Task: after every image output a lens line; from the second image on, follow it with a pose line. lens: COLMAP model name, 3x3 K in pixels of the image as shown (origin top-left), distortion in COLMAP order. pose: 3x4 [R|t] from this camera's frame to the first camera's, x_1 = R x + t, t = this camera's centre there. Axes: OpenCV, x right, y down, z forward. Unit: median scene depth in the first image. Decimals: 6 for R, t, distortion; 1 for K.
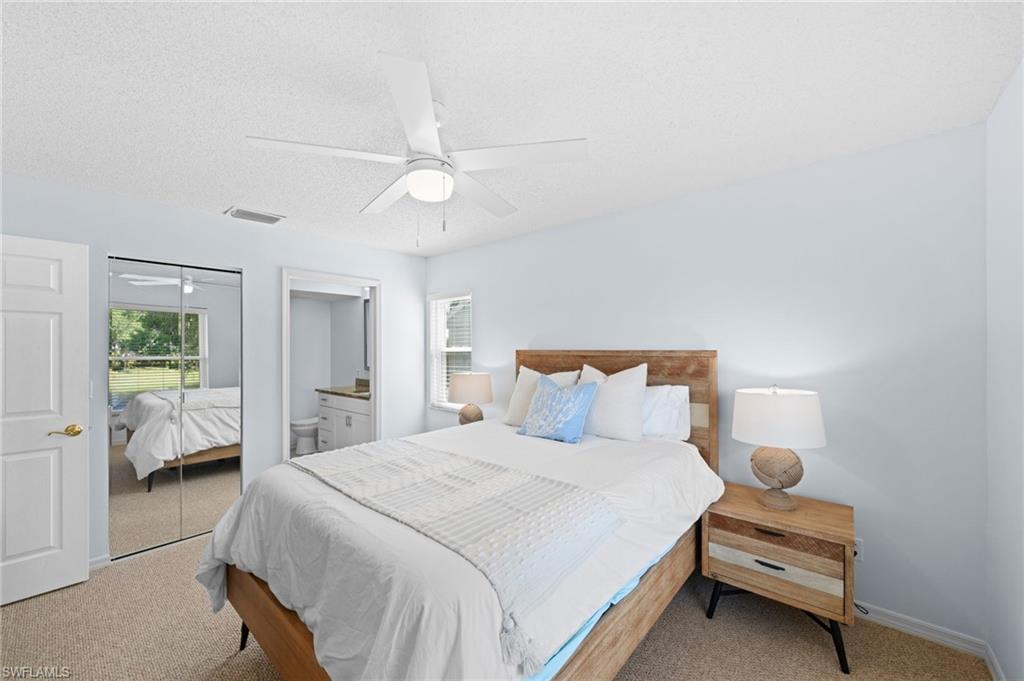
lens RADIAL K [[430.0, 0, 511.9], [0, 430.0, 341.9], [0, 0, 1]] dist [0.000062, -0.000052]
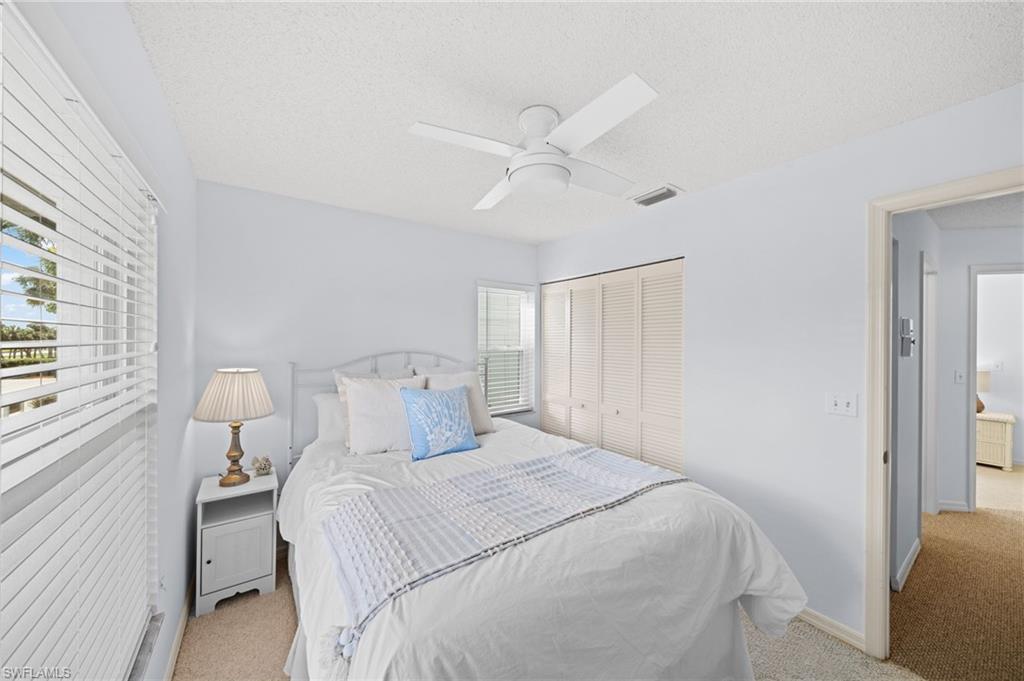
lens RADIAL K [[361.0, 0, 512.0], [0, 361.0, 340.5], [0, 0, 1]] dist [-0.002167, -0.000201]
pose [[0.188158, 0.017741, 0.981979, -0.662209], [-0.041695, 0.999080, -0.010060, -0.009020], [-0.981253, -0.039051, 0.188724, 0.730818]]
